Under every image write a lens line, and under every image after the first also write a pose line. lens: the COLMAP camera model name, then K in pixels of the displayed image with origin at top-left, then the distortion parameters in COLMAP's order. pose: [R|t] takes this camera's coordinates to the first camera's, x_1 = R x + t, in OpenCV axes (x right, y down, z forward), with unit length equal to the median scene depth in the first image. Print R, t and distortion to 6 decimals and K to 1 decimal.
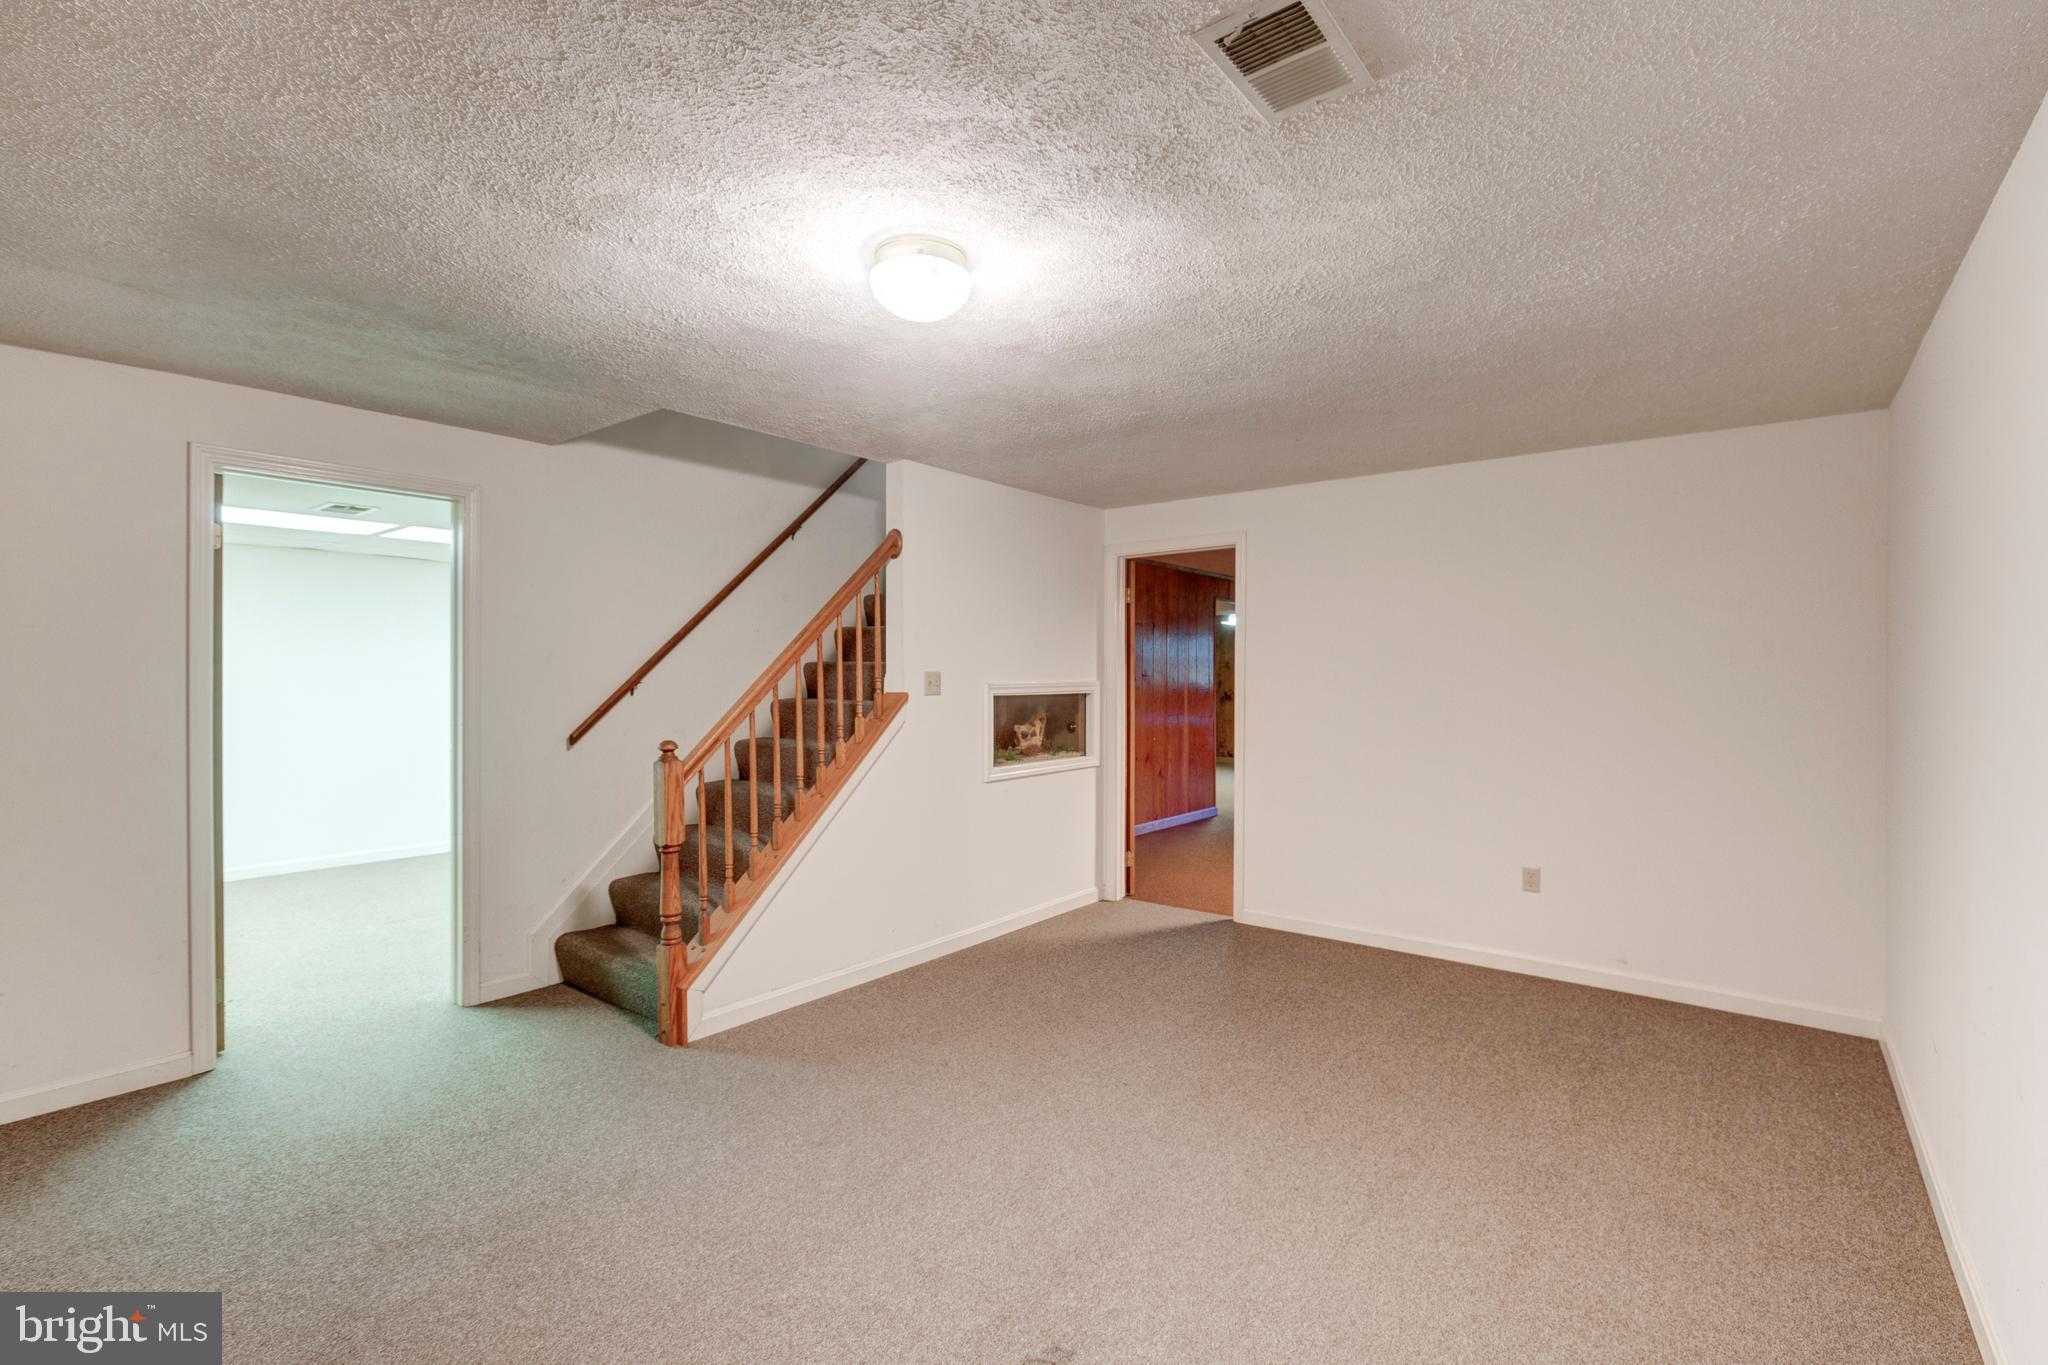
lens RADIAL K [[931.9, 0, 1018.3], [0, 931.9, 686.9], [0, 0, 1]] dist [0.001828, -0.000132]
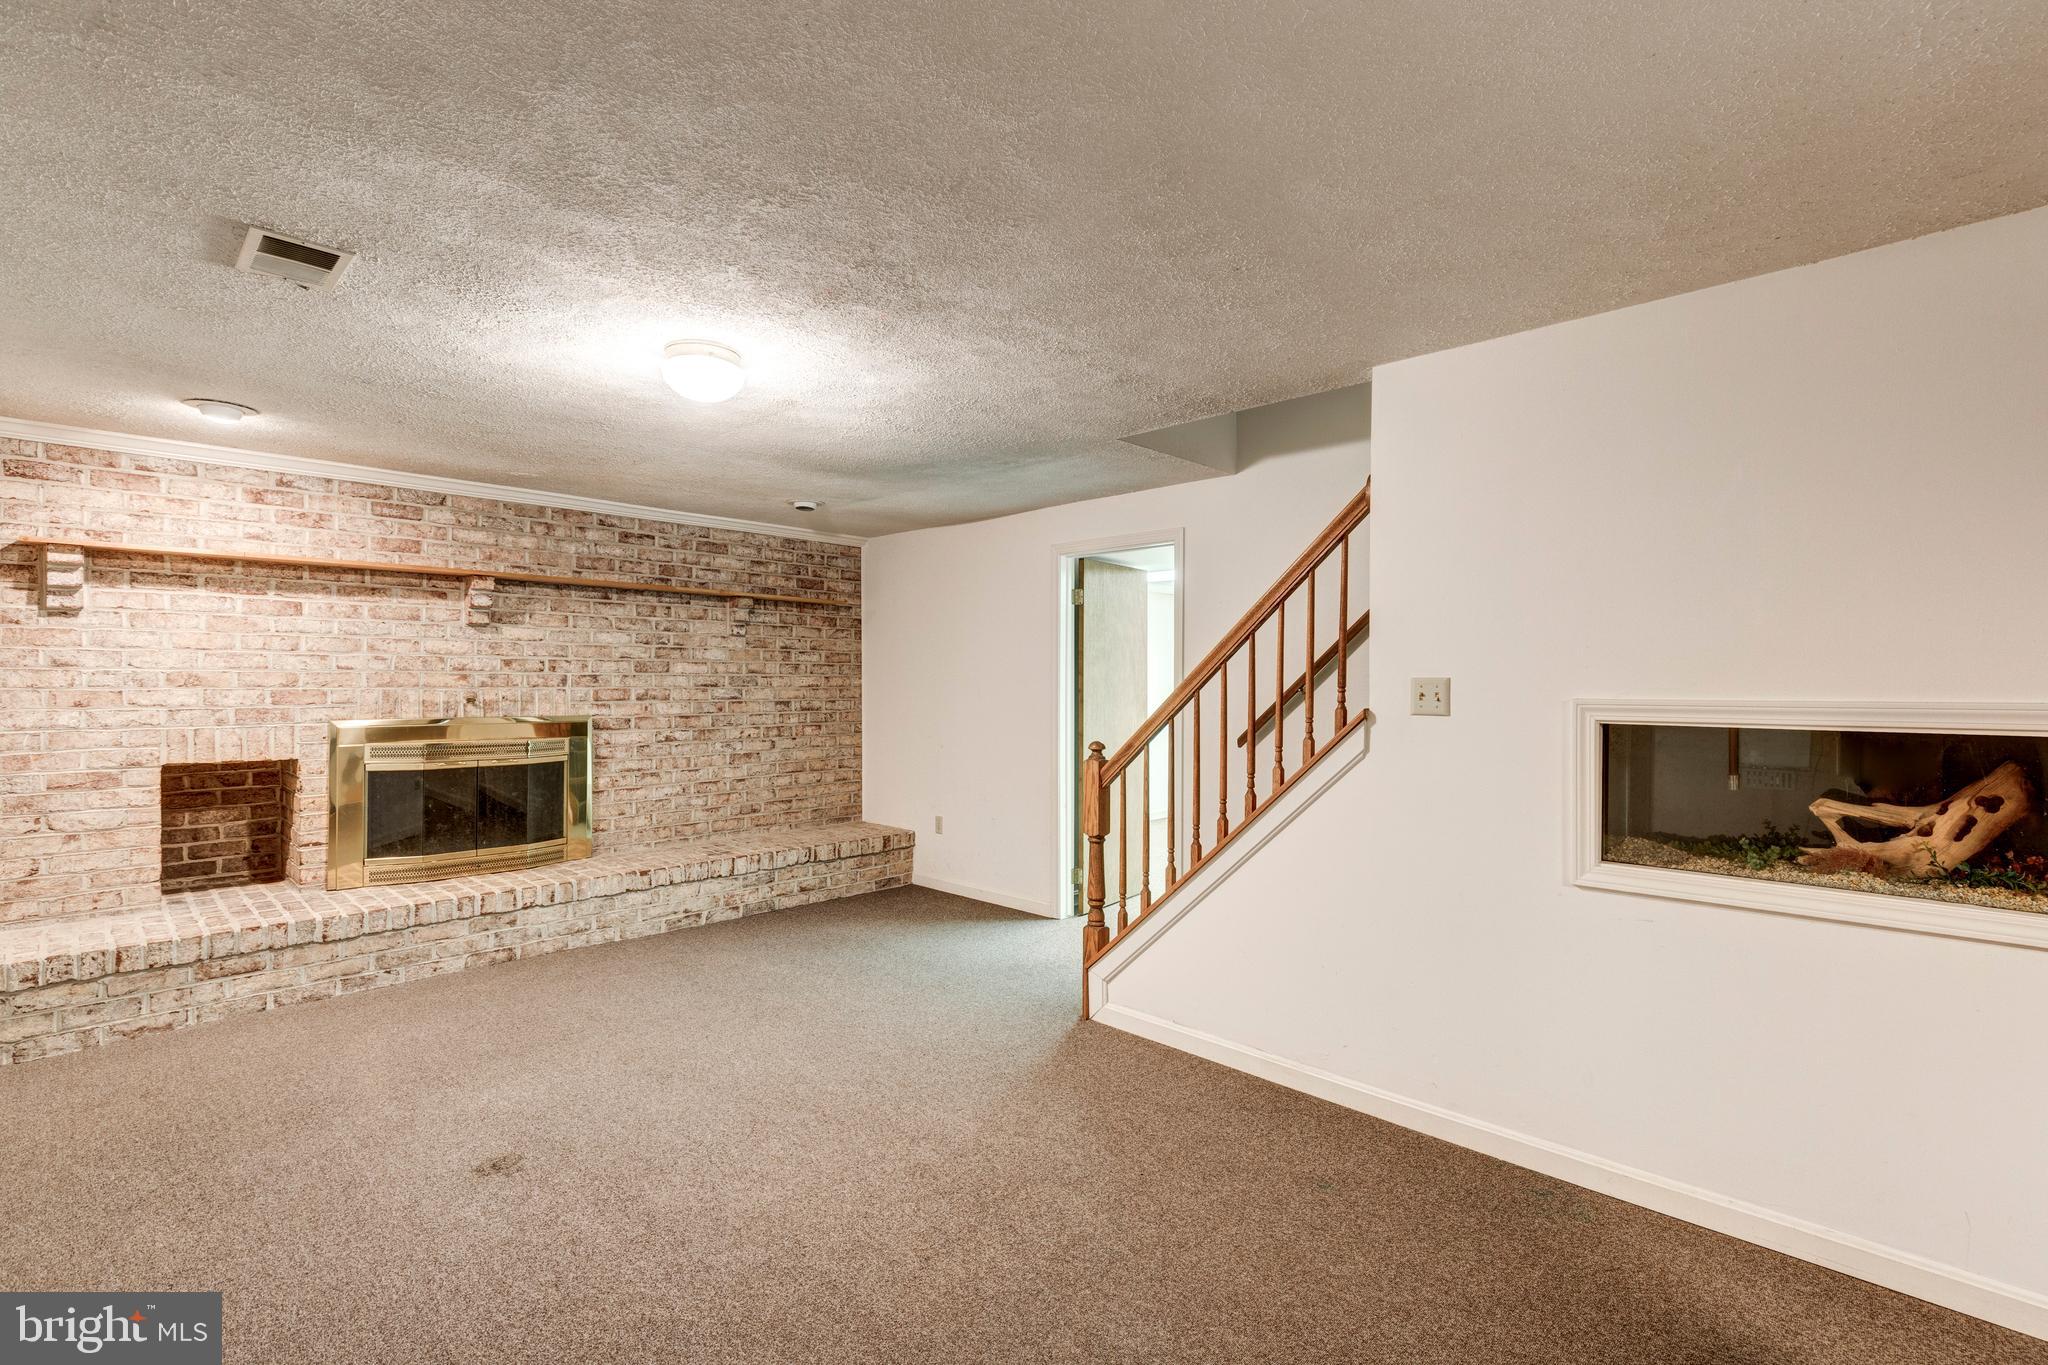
lens RADIAL K [[931.9, 0, 1018.3], [0, 931.9, 686.9], [0, 0, 1]] dist [0.001828, -0.000132]
pose [[-0.108831, 0.004459, -0.994050, 0.641305], [-0.020737, 0.999762, 0.006755, -0.010763], [0.993844, 0.021349, -0.108713, 0.893260]]
